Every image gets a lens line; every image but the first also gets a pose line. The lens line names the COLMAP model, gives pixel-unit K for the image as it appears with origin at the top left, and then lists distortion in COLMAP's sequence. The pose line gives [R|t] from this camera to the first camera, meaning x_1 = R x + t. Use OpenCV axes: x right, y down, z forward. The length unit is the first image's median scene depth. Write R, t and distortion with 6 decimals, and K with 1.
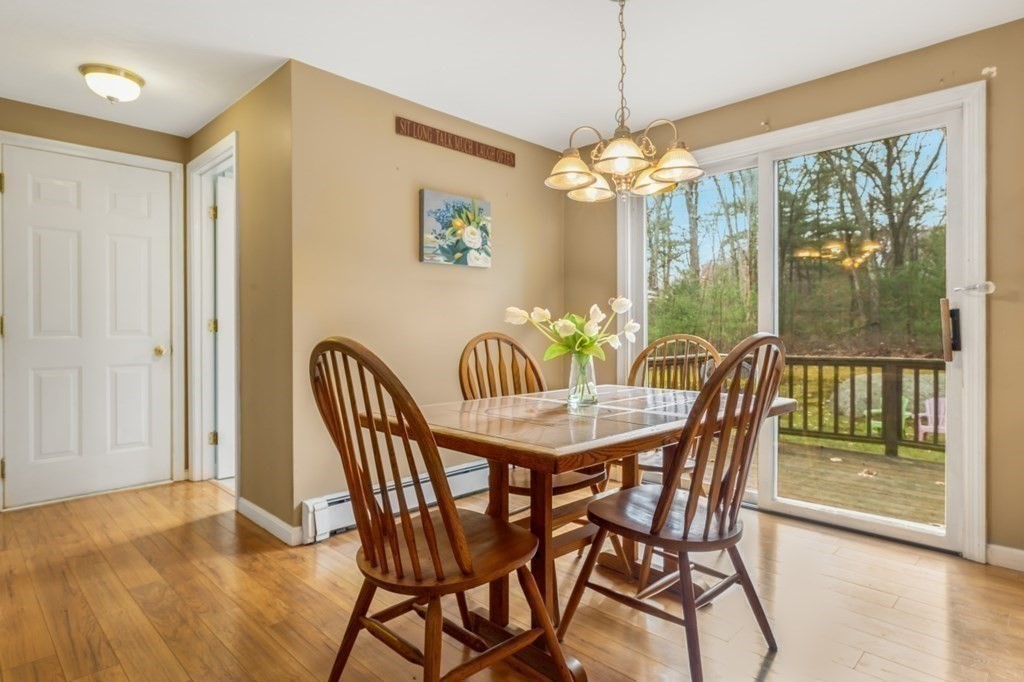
lens RADIAL K [[566.1, 0, 511.9], [0, 566.1, 330.5], [0, 0, 1]] dist [0.005167, -0.000998]
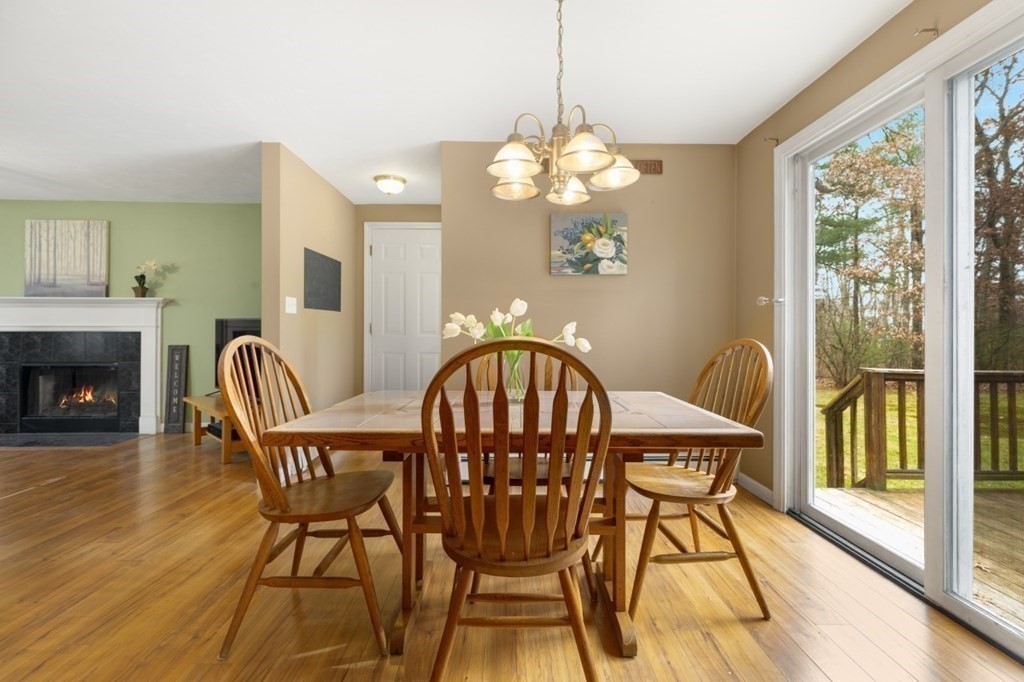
lens RADIAL K [[465.4, 0, 511.4], [0, 465.4, 332.2], [0, 0, 1]] dist [0.001864, 0.001157]
pose [[0.720829, 0.001686, -0.693111, 0.442982], [-0.005540, 0.999979, -0.003329, 0.003417], [0.693090, 0.006240, 0.720824, 0.226930]]
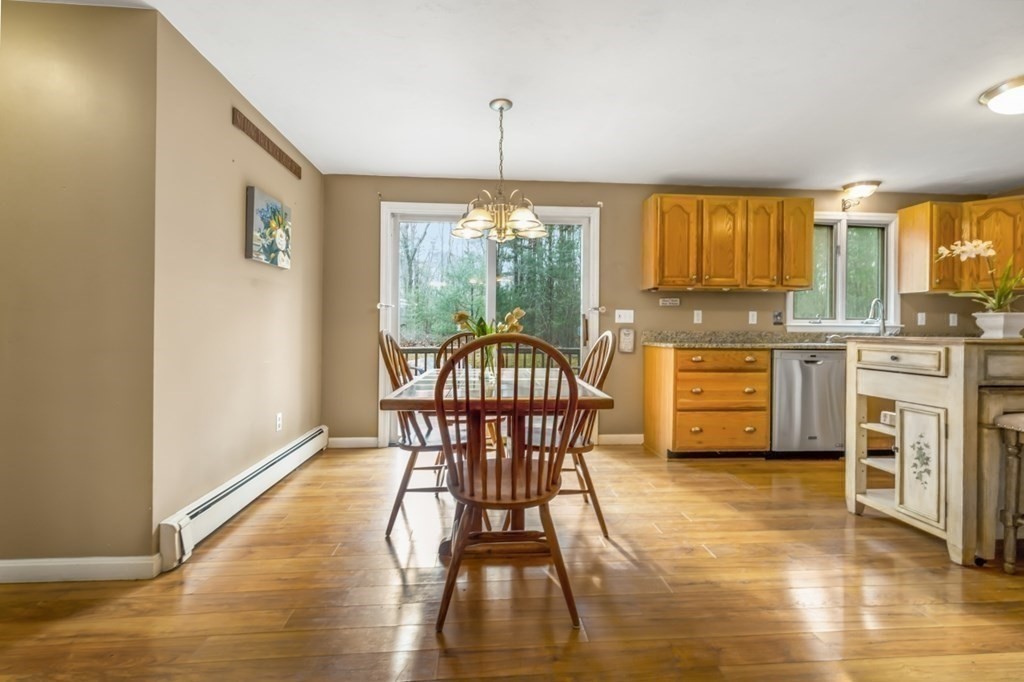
lens RADIAL K [[465.4, 0, 513.6], [0, 465.4, 327.1], [0, 0, 1]] dist [0.001864, 0.001157]
pose [[0.654175, 0.010721, 0.756267, -0.455806], [-0.009972, 0.999935, -0.005549, -0.000110], [-0.756277, -0.003911, 0.654240, 0.102587]]
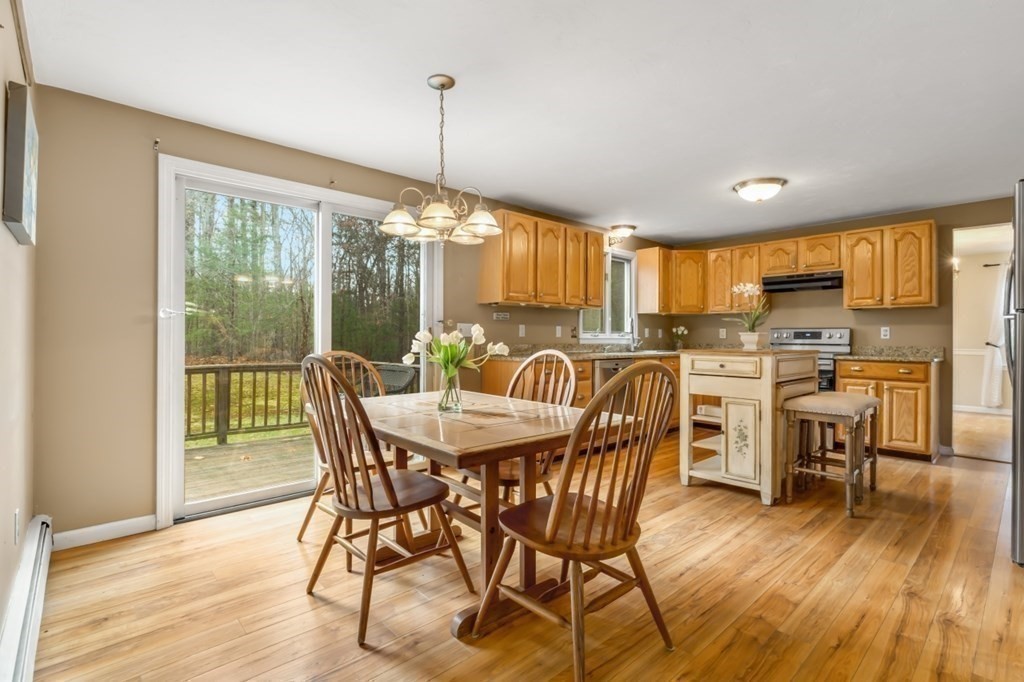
lens RADIAL K [[481.0, 0, 516.0], [0, 481.0, 338.6], [0, 0, 1]] dist [-0.001556, -0.000890]
pose [[0.046417, 0.000535, 0.998922, -0.553128], [-0.003851, 0.999993, -0.000356, -0.017020], [-0.998915, -0.003830, 0.046418, 0.498528]]
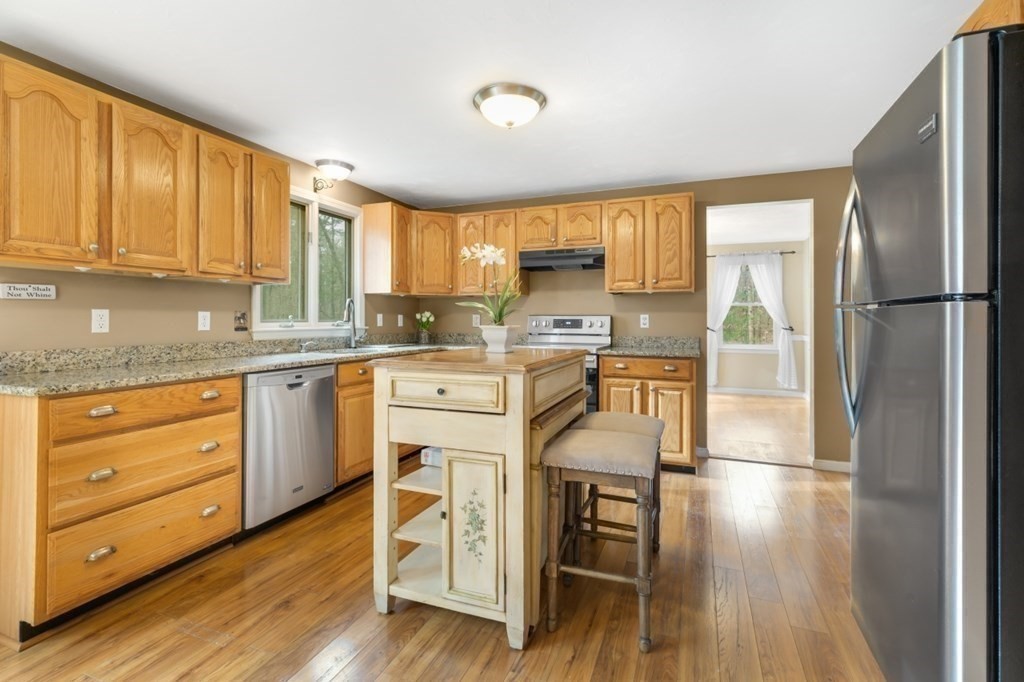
lens RADIAL K [[465.4, 0, 512.9], [0, 465.4, 320.2], [0, 0, 1]] dist [0.001864, 0.001157]
pose [[-0.387536, 0.000285, 0.921854, -0.057299], [-0.000624, 1.000000, -0.000572, -0.040429], [-0.921854, -0.000797, -0.387536, 0.252140]]
